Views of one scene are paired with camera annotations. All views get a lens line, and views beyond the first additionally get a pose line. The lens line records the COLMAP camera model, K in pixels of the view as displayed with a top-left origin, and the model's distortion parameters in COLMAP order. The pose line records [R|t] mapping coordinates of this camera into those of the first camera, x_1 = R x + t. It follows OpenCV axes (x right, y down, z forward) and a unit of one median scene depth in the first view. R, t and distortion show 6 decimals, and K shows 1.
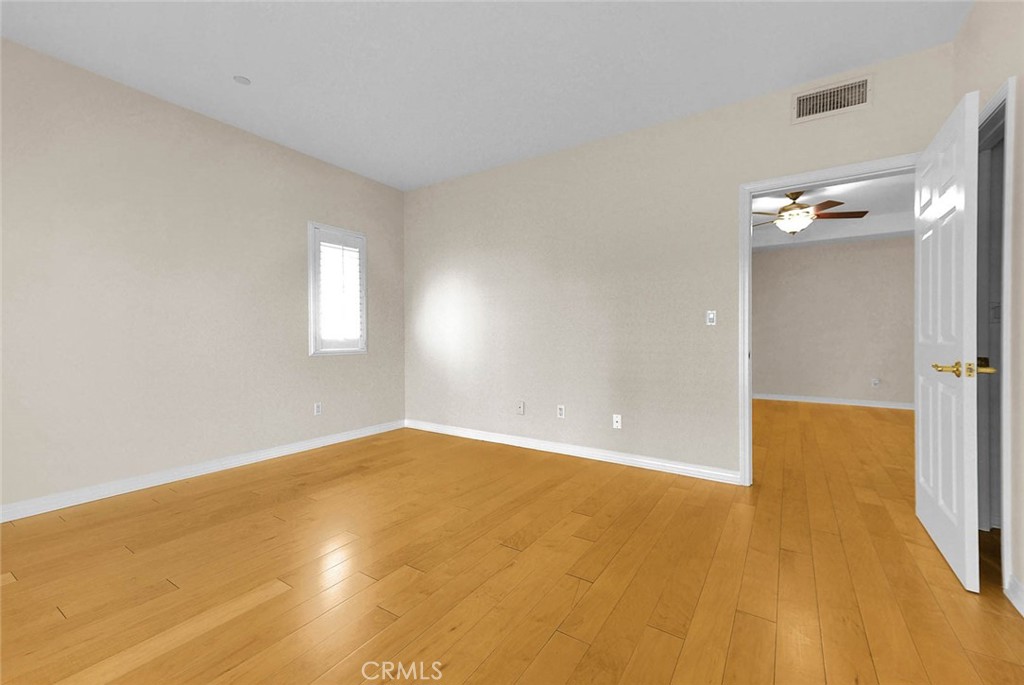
lens RADIAL K [[412.2, 0, 510.6], [0, 412.2, 345.9], [0, 0, 1]] dist [0.000722, 0.000038]
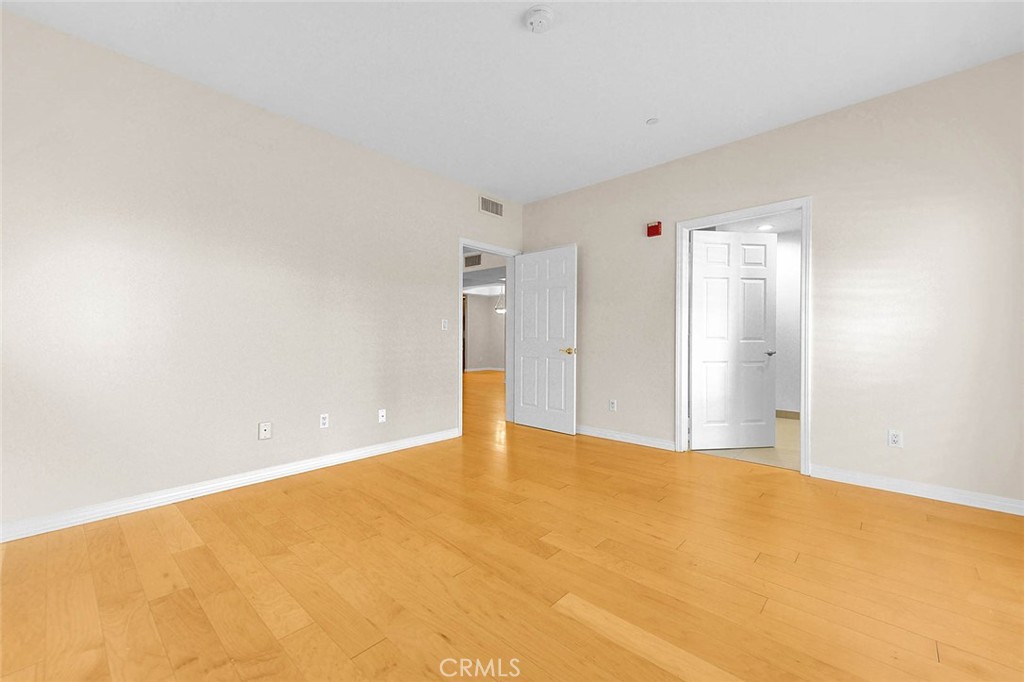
lens RADIAL K [[409.1, 0, 512.0], [0, 409.1, 341.0], [0, 0, 1]] dist [0.017922, 0.000036]
pose [[0.181372, -0.012293, 0.983338, -0.818962], [0.018690, 0.999784, 0.009051, -0.020515], [-0.983237, 0.016737, 0.181562, 0.502905]]
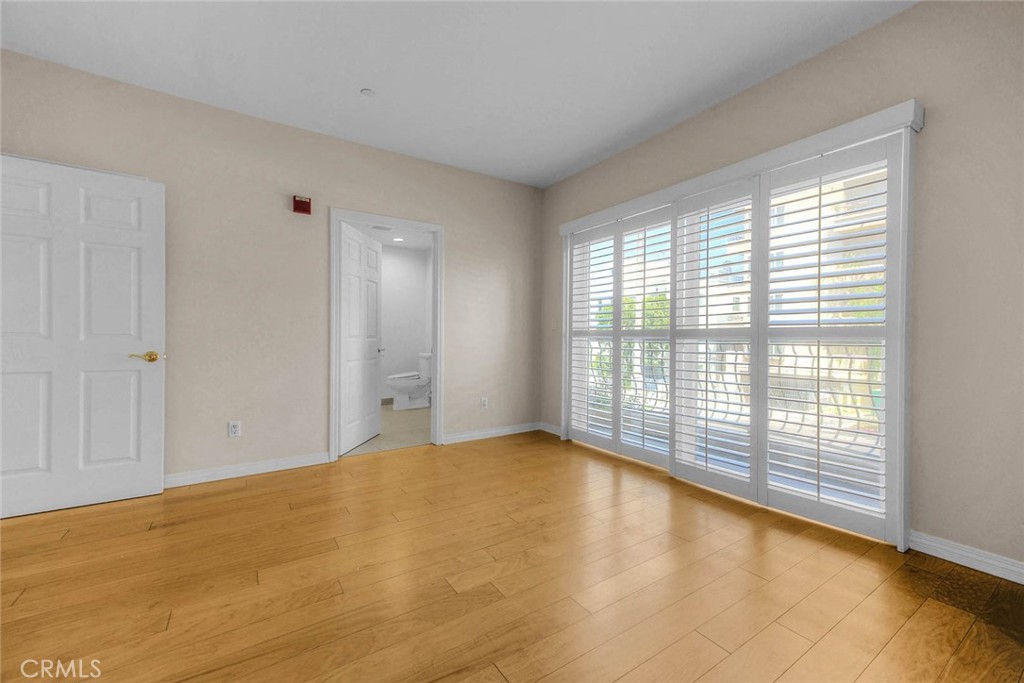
lens RADIAL K [[409.1, 0, 512.0], [0, 409.1, 341.5], [0, 0, 1]] dist [0.017922, 0.000036]
pose [[-0.910589, -0.015457, 0.413025, -0.430230], [-0.003752, 0.999568, 0.029134, -0.028488], [-0.413297, 0.024980, -0.910254, 1.032718]]
